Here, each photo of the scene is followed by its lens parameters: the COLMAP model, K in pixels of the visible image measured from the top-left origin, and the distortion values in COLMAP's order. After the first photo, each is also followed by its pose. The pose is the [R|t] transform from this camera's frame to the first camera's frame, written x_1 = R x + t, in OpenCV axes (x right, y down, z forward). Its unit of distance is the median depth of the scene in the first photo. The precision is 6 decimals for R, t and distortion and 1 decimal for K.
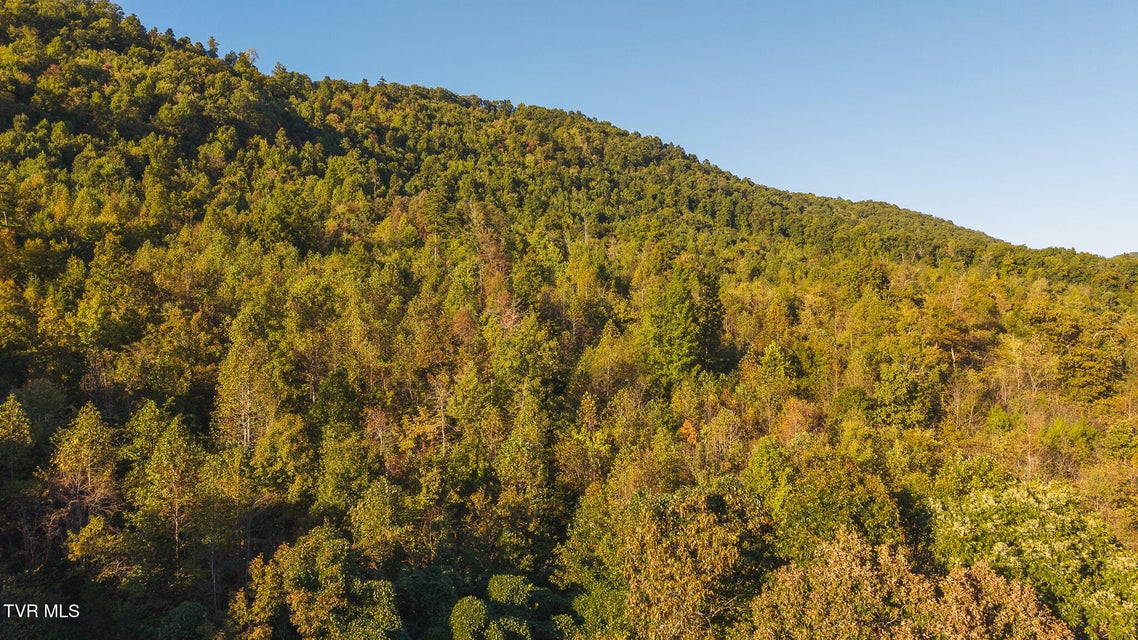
lens RADIAL K [[754.4, 0, 567.8], [0, 754.4, 322.0], [0, 0, 1]] dist [0.035738, -0.041628]
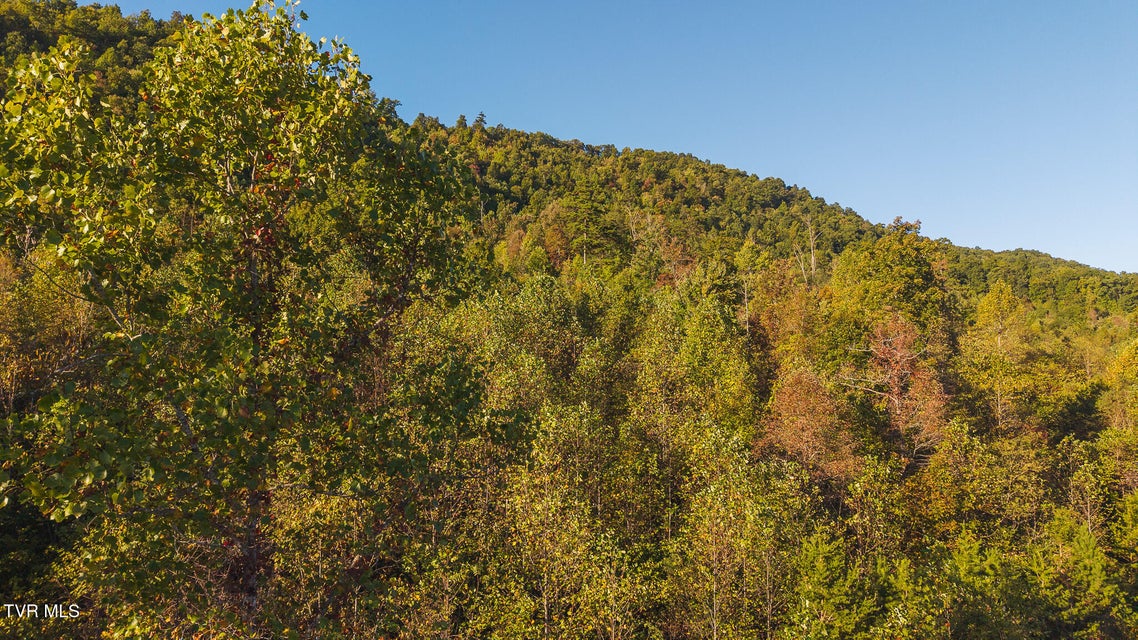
lens RADIAL K [[754.4, 0, 566.2], [0, 754.4, 326.2], [0, 0, 1]] dist [0.035738, -0.041628]
pose [[0.993534, -0.006086, -0.113374, -0.052597], [-0.002669, 0.997035, -0.076909, -0.002999], [0.113505, 0.076714, 0.990571, 0.167170]]
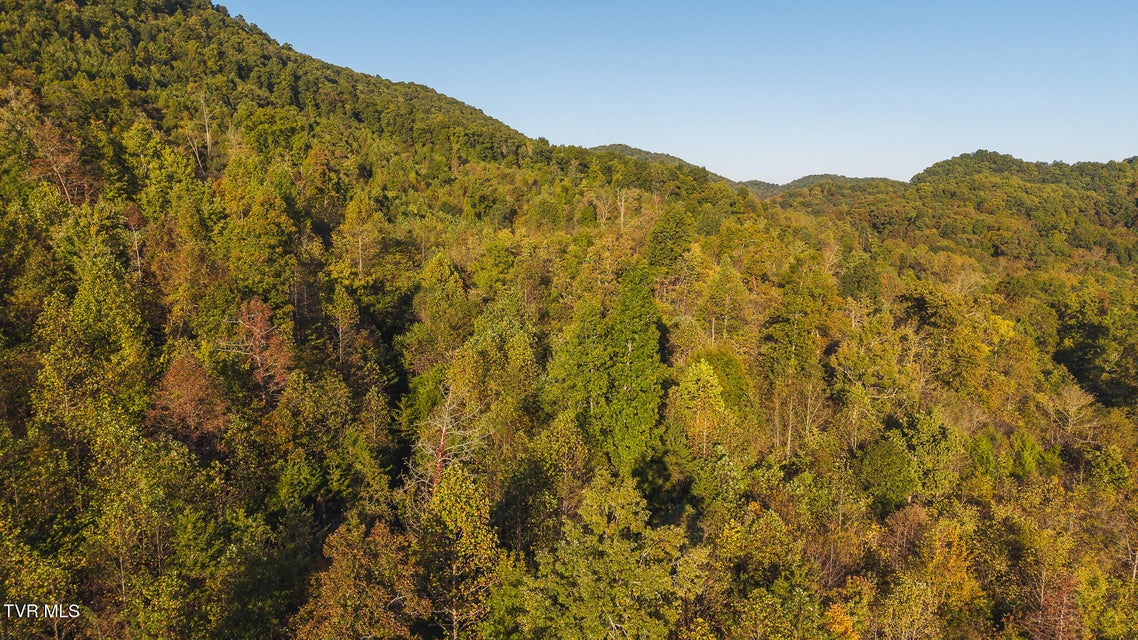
lens RADIAL K [[754.4, 0, 568.6], [0, 754.4, 317.1], [0, 0, 1]] dist [0.035738, -0.041628]
pose [[0.813735, -0.084294, 0.575092, -0.054385], [-0.006342, 0.988081, 0.153801, -0.028924], [-0.581202, -0.128801, 0.803501, 0.127713]]
